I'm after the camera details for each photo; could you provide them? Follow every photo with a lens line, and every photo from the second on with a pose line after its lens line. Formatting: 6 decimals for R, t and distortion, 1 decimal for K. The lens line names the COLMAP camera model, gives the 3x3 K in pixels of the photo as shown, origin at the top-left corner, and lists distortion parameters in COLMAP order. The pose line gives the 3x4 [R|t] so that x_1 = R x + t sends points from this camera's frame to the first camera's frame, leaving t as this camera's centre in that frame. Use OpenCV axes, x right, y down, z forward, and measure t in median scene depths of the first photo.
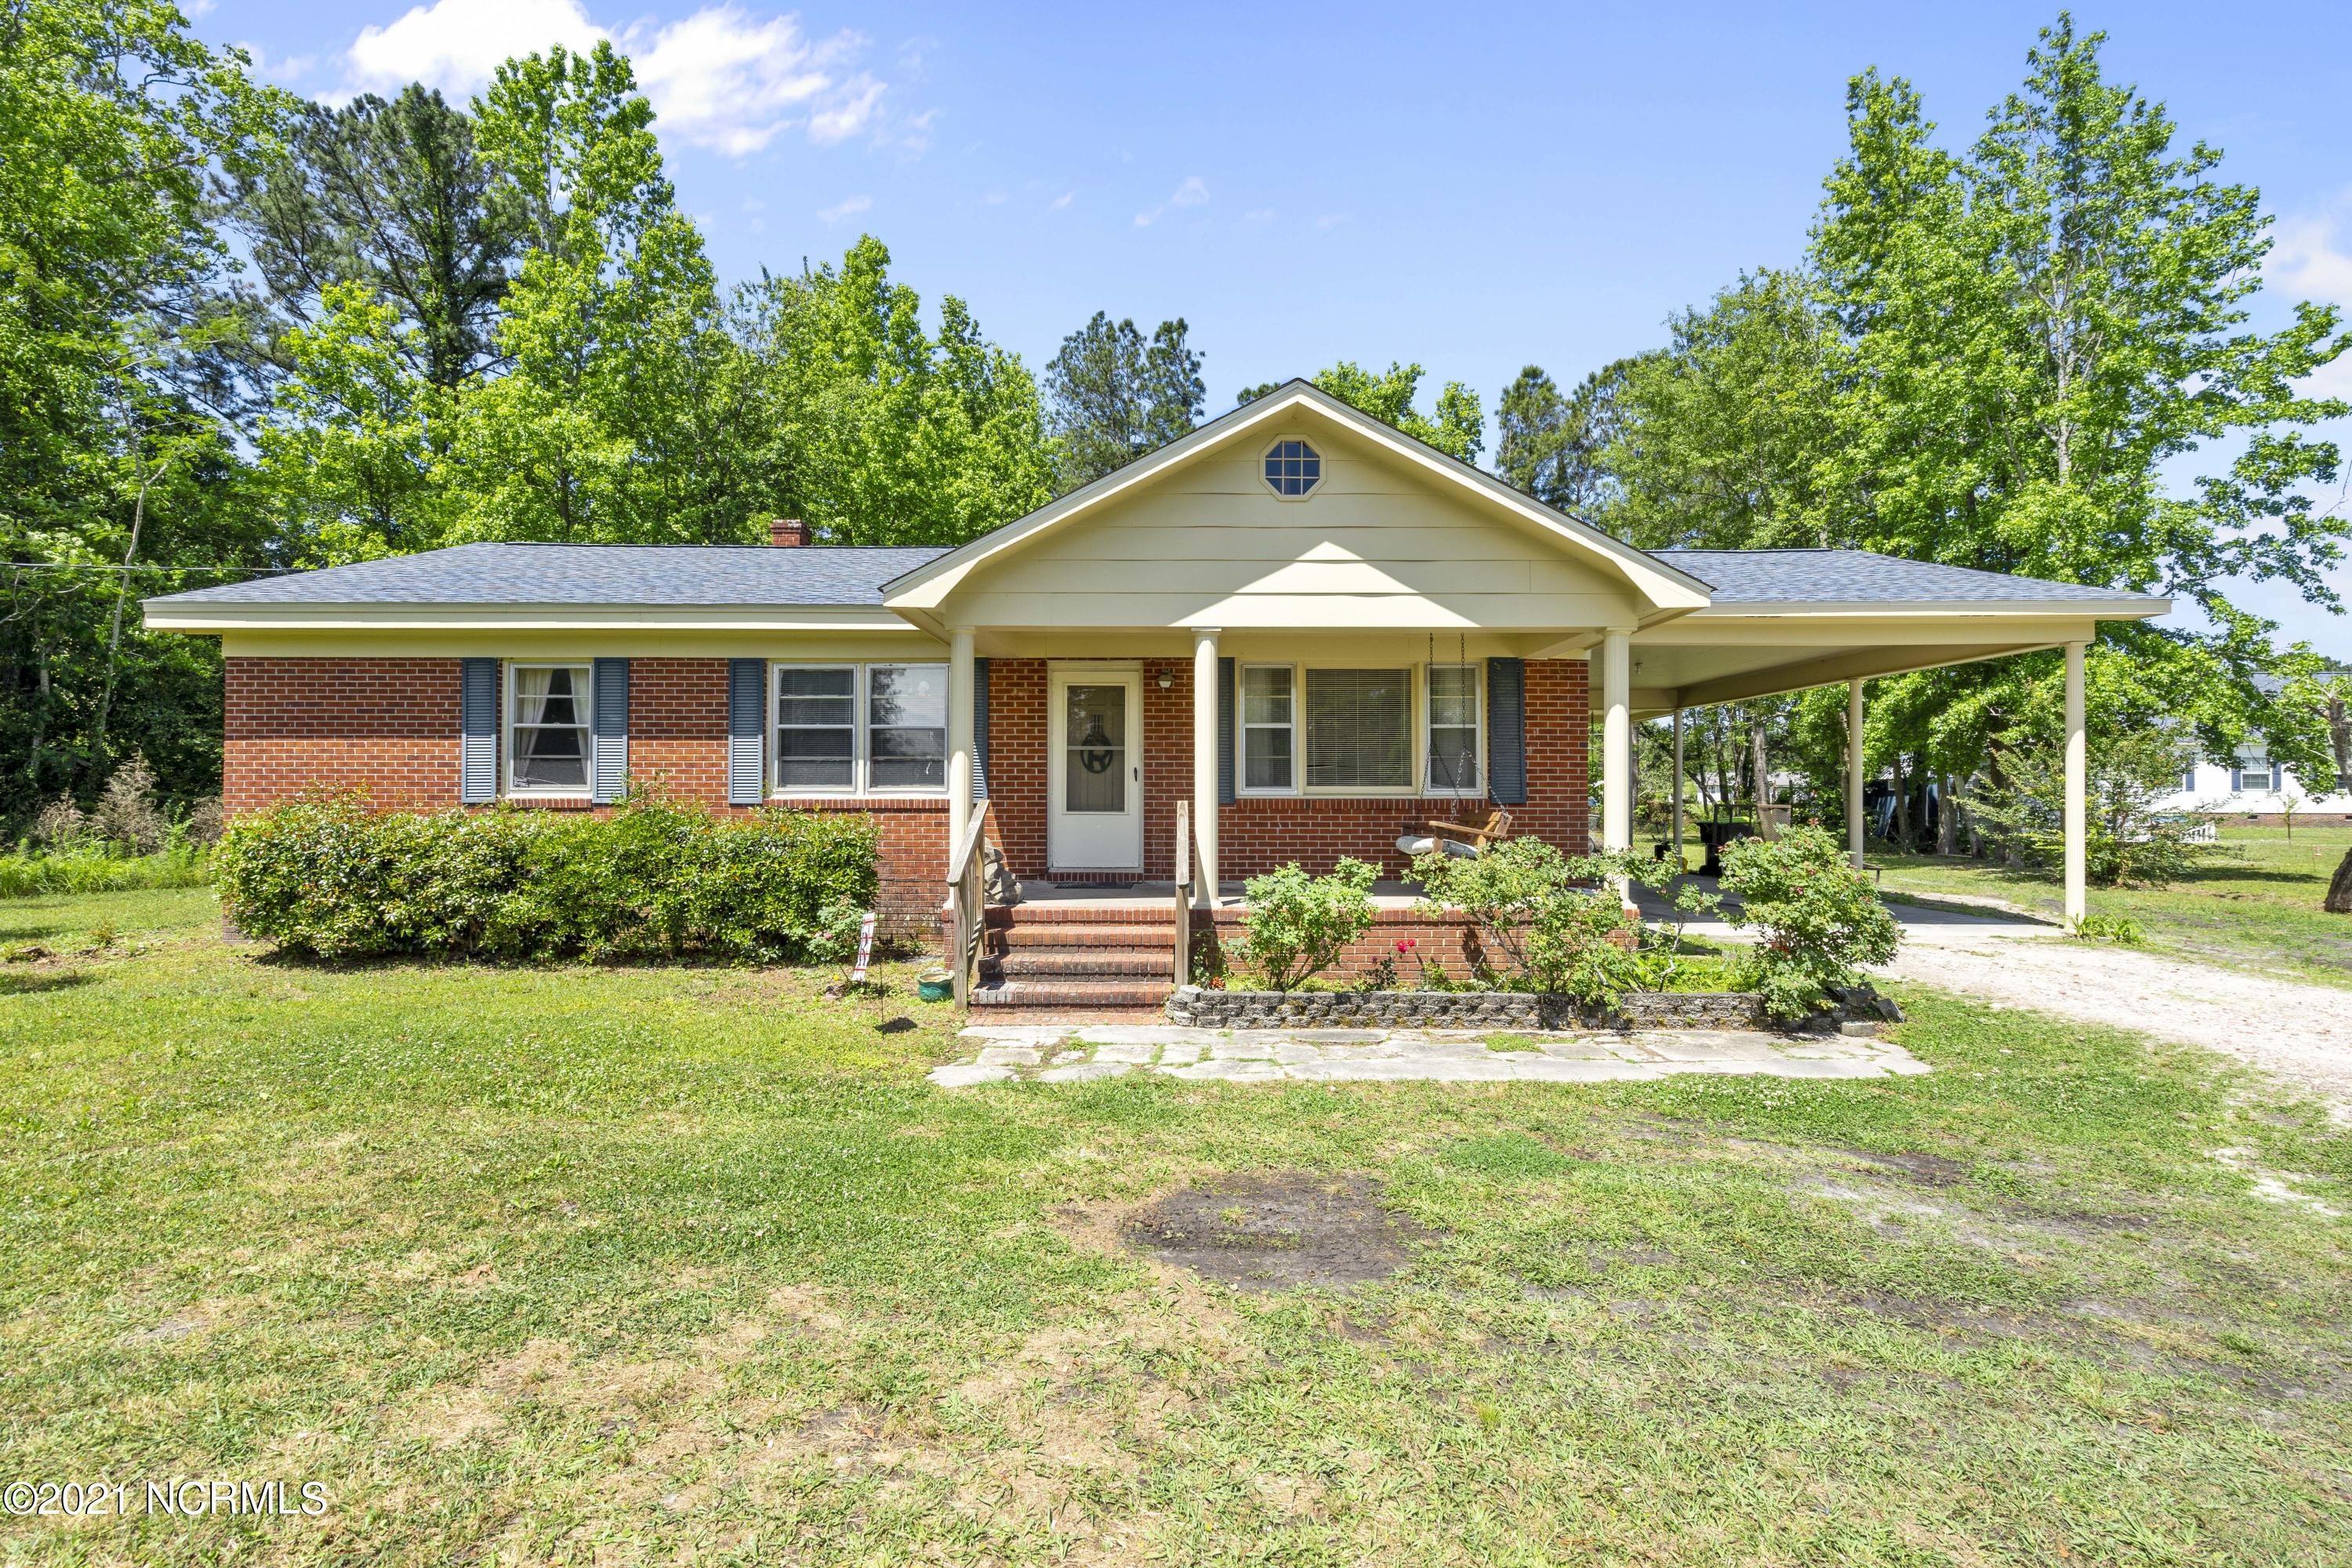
lens RADIAL K [[1070.7, 0, 1178.4], [0, 1070.7, 775.4], [0, 0, 1]] dist [-0.006759, 0.001907]
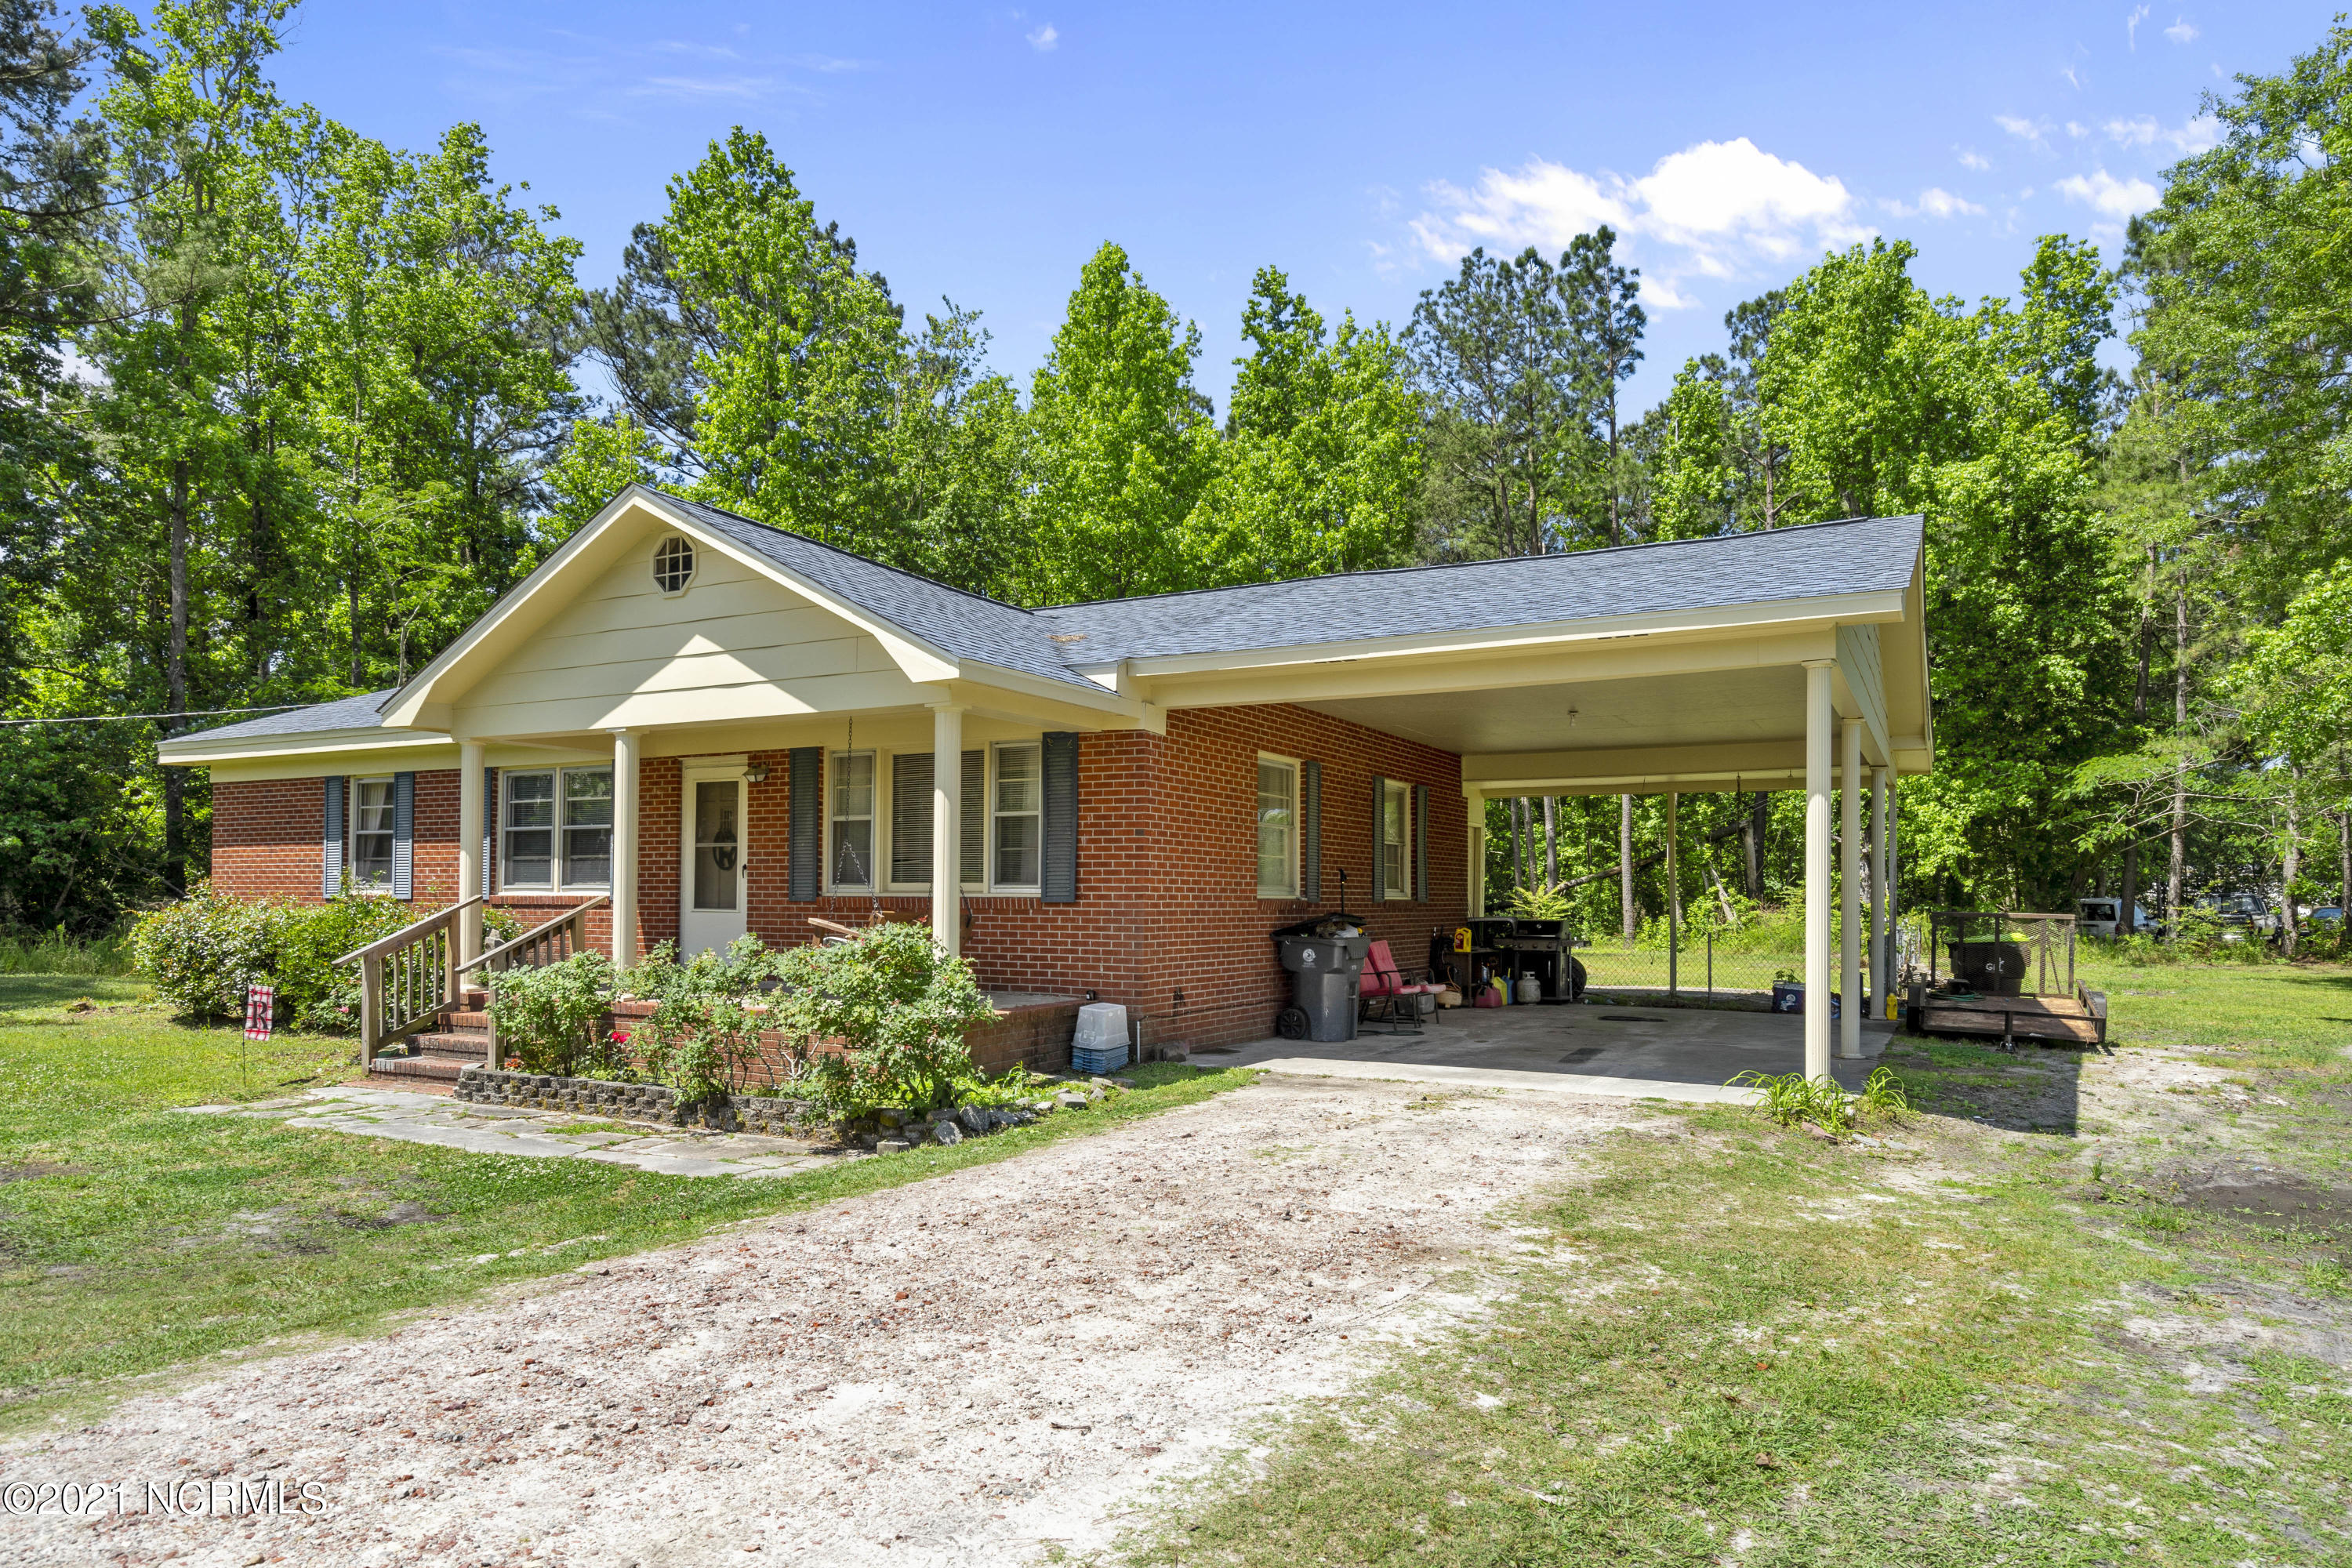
lens RADIAL K [[1464.8, 0, 1164.7], [0, 1464.8, 869.4], [0, 0, 1]] dist [0.007629, 0.000890]
pose [[0.877721, -0.006373, -0.479129, 0.934005], [0.006147, 0.999979, -0.002039, 0.002653], [0.479132, -0.001156, 0.877742, 0.011120]]
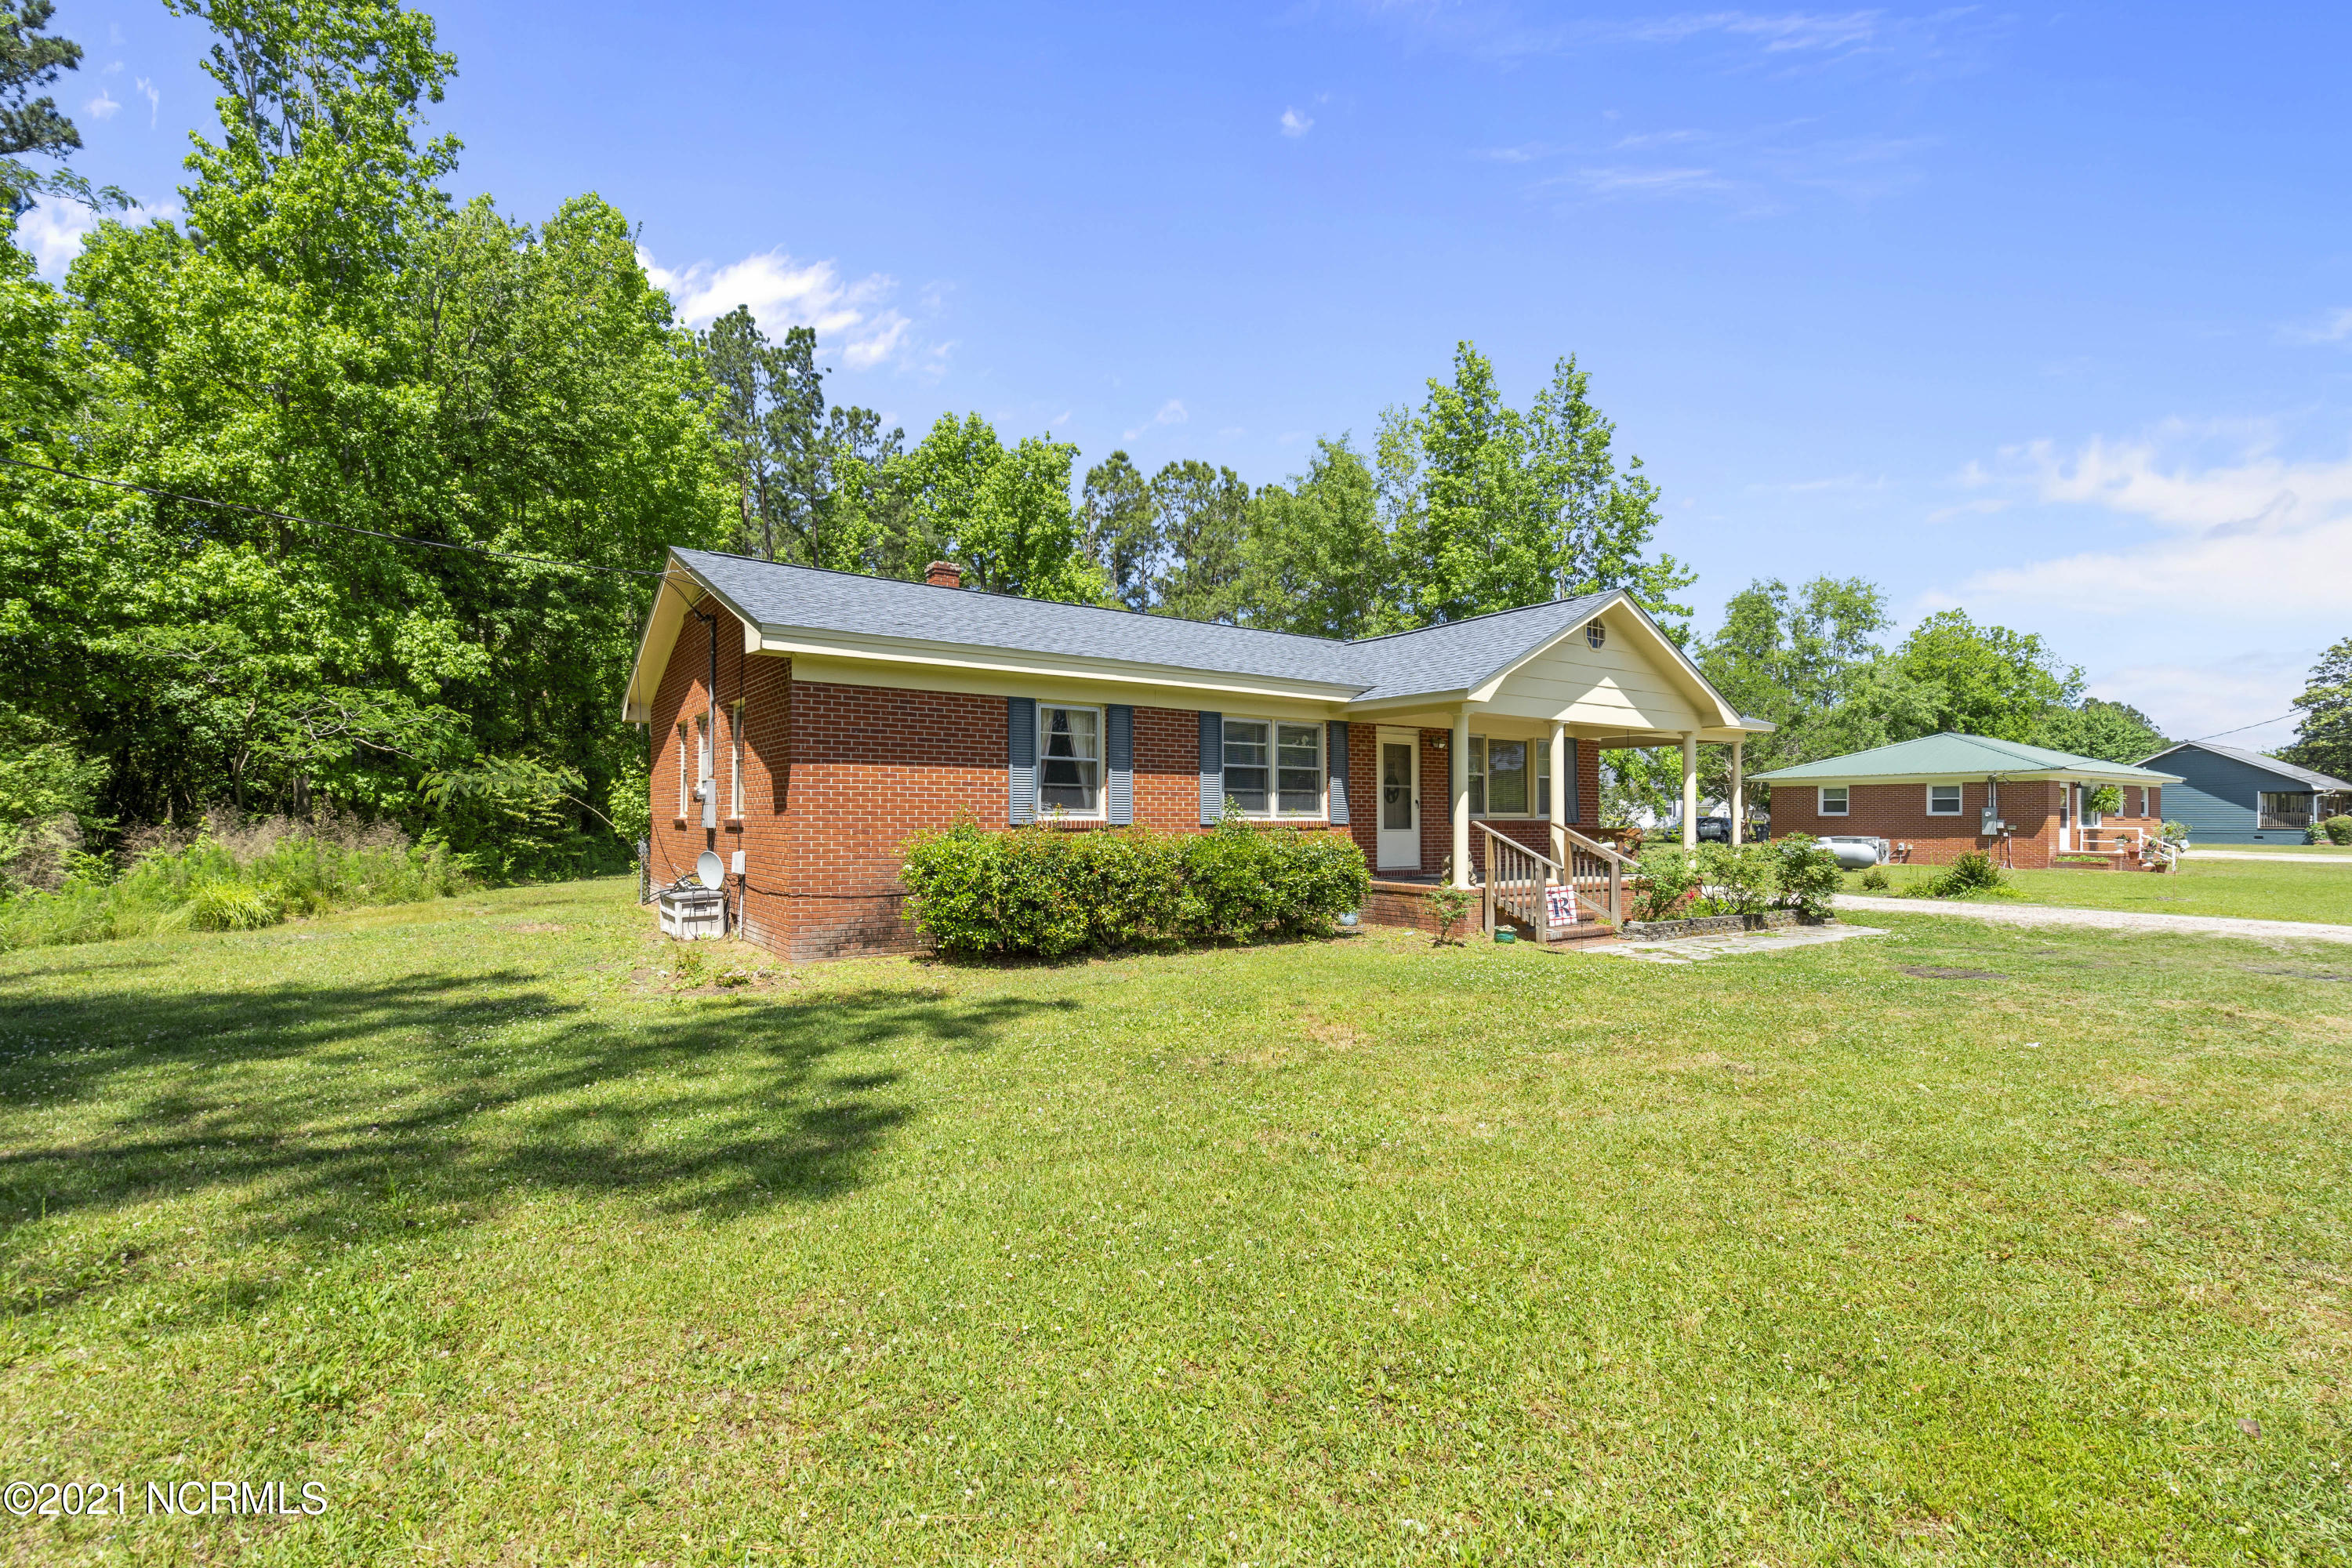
lens RADIAL K [[1070.7, 0, 1182.2], [0, 1070.7, 802.5], [0, 0, 1]] dist [-0.006759, 0.001907]
pose [[0.813808, 0.008558, 0.581071, -1.178938], [-0.011906, 0.999927, 0.001948, -0.002215], [-0.581012, -0.008503, 0.813851, -0.033949]]
